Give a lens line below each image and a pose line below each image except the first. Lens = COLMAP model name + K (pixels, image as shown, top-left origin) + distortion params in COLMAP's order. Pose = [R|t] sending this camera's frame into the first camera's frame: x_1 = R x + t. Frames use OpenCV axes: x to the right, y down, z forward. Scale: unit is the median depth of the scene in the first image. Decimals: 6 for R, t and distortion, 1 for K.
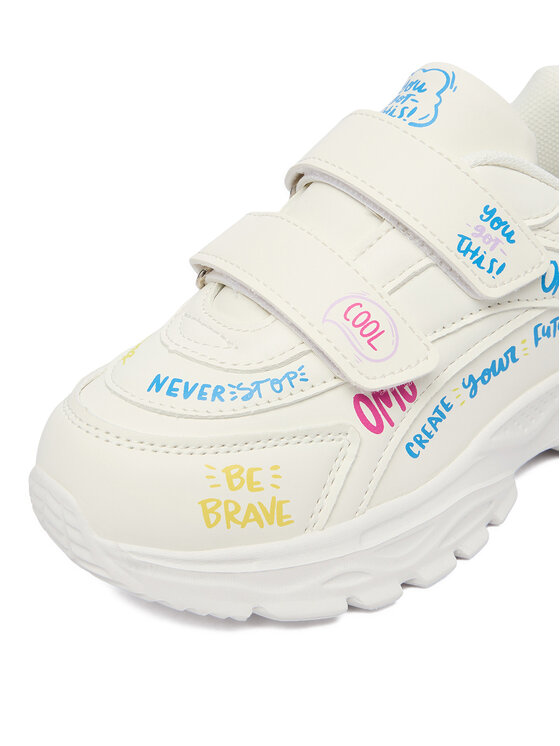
lens RADIAL K [[1202.0, 0, 310.7], [0, 1202.0, 372.3], [0, 0, 1]] dist [-0.005979, -0.011098]
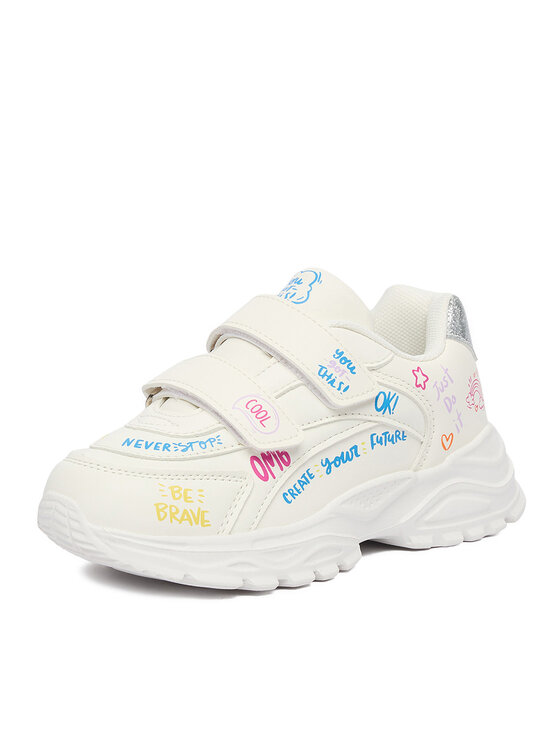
lens RADIAL K [[2466.8, 0, 280.0], [0, 2466.8, 373.0], [0, 0, 1]] dist [-0.031828, -0.083558]
pose [[0.998238, 0.039655, 0.044136, -0.072709], [-0.025015, 0.955792, -0.292979, 0.860484], [-0.053803, 0.291358, 0.955100, -2.128660]]
